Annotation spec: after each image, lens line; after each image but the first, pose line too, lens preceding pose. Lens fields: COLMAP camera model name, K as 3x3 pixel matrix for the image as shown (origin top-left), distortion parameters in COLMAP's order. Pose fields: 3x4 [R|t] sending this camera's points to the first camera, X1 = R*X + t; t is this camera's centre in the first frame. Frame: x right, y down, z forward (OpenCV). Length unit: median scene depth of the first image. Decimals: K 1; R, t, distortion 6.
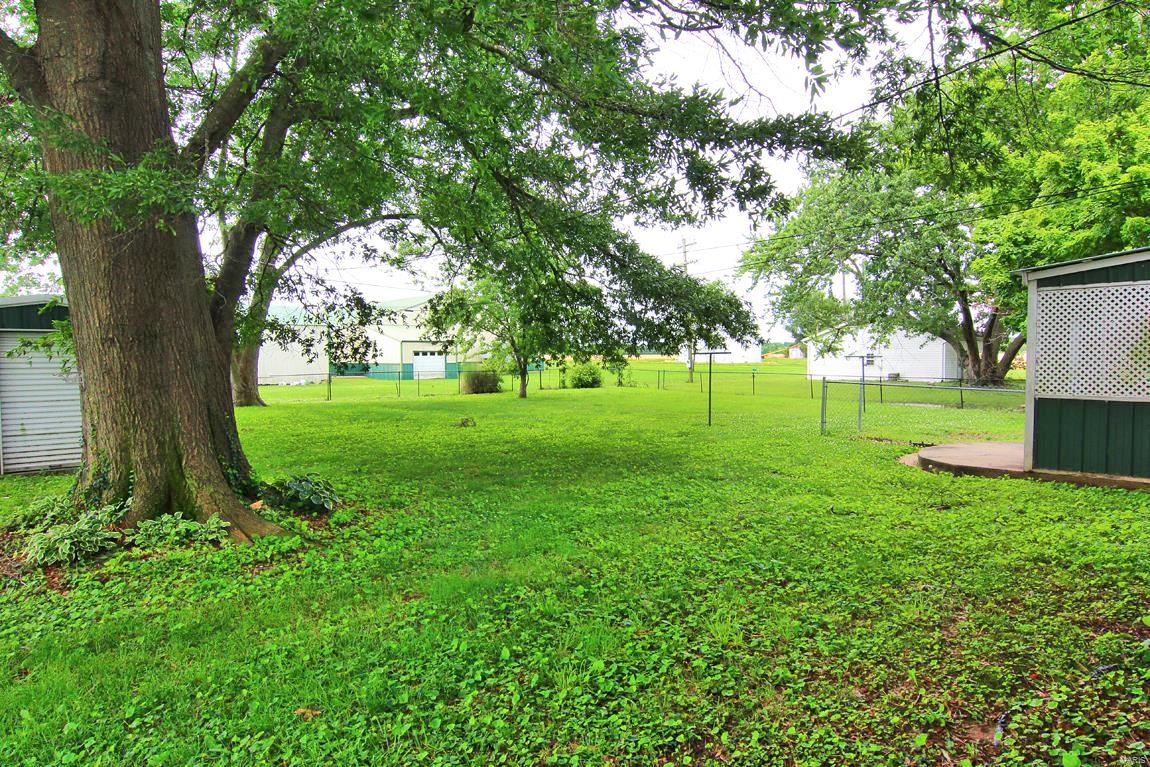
lens RADIAL K [[702.2, 0, 575.0], [0, 702.2, 378.8], [0, 0, 1]] dist [-0.004827, -0.003356]
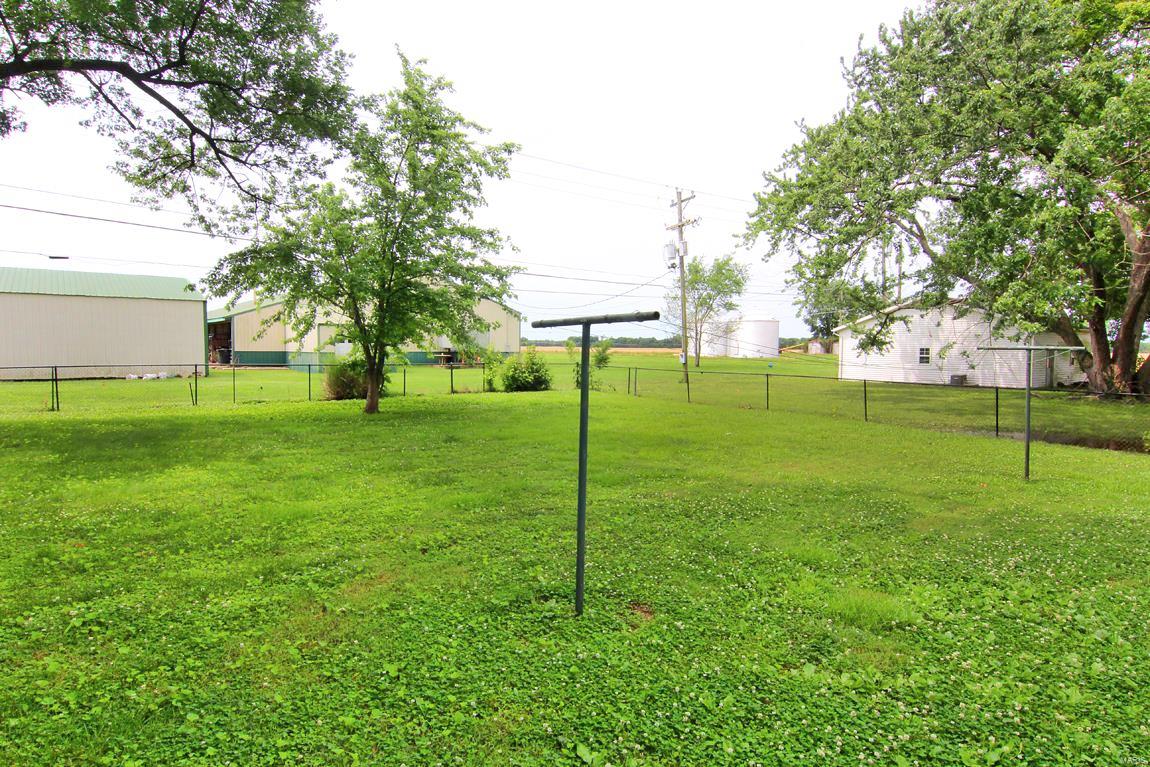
lens RADIAL K [[645.6, 0, 574.6], [0, 645.6, 382.9], [0, 0, 1]] dist [-0.001930, -0.008043]
pose [[0.999076, 0.015963, -0.039903, 0.075033], [-0.015193, 0.999694, 0.019528, -0.007093], [0.040203, -0.018904, 0.999013, 0.303736]]
